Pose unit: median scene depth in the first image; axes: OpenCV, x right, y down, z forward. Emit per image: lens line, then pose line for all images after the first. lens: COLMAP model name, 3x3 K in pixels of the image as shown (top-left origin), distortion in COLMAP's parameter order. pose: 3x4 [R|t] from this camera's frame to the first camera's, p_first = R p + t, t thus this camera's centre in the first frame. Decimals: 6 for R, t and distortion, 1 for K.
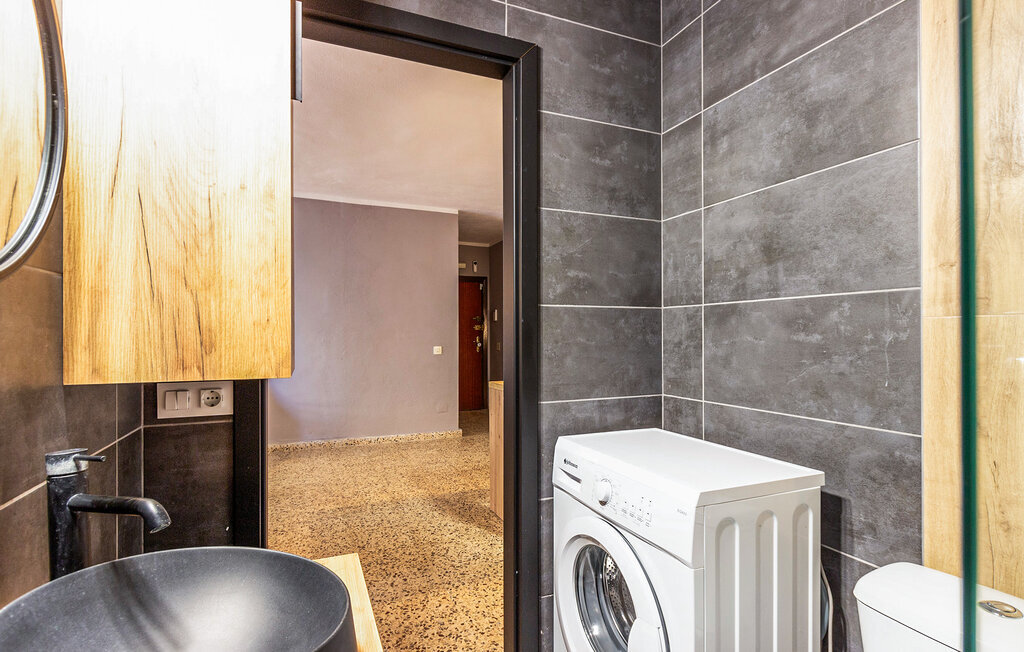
lens RADIAL K [[480.6, 0, 513.6], [0, 480.6, 336.5], [0, 0, 1]] dist [0.002179, 0.000032]
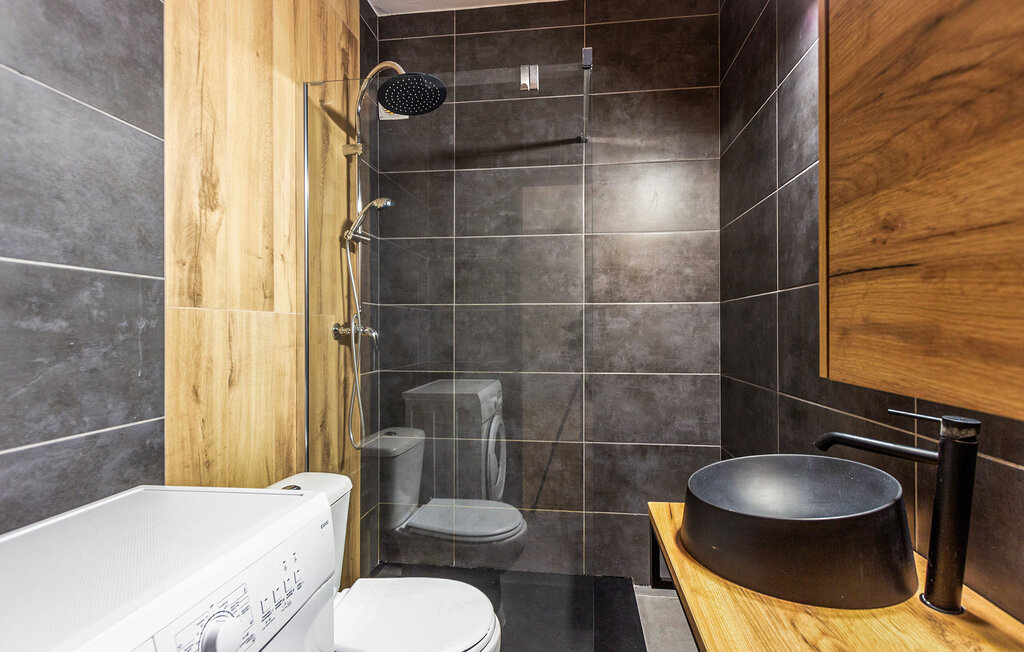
lens RADIAL K [[478.2, 0, 510.0], [0, 478.2, 312.7], [0, 0, 1]] dist [0.003722, 0.000299]
pose [[-0.849092, 0.012185, 0.528104, -0.333055], [-0.005825, 0.999457, -0.032427, 0.004108], [-0.528212, -0.030610, -0.848560, 1.343066]]
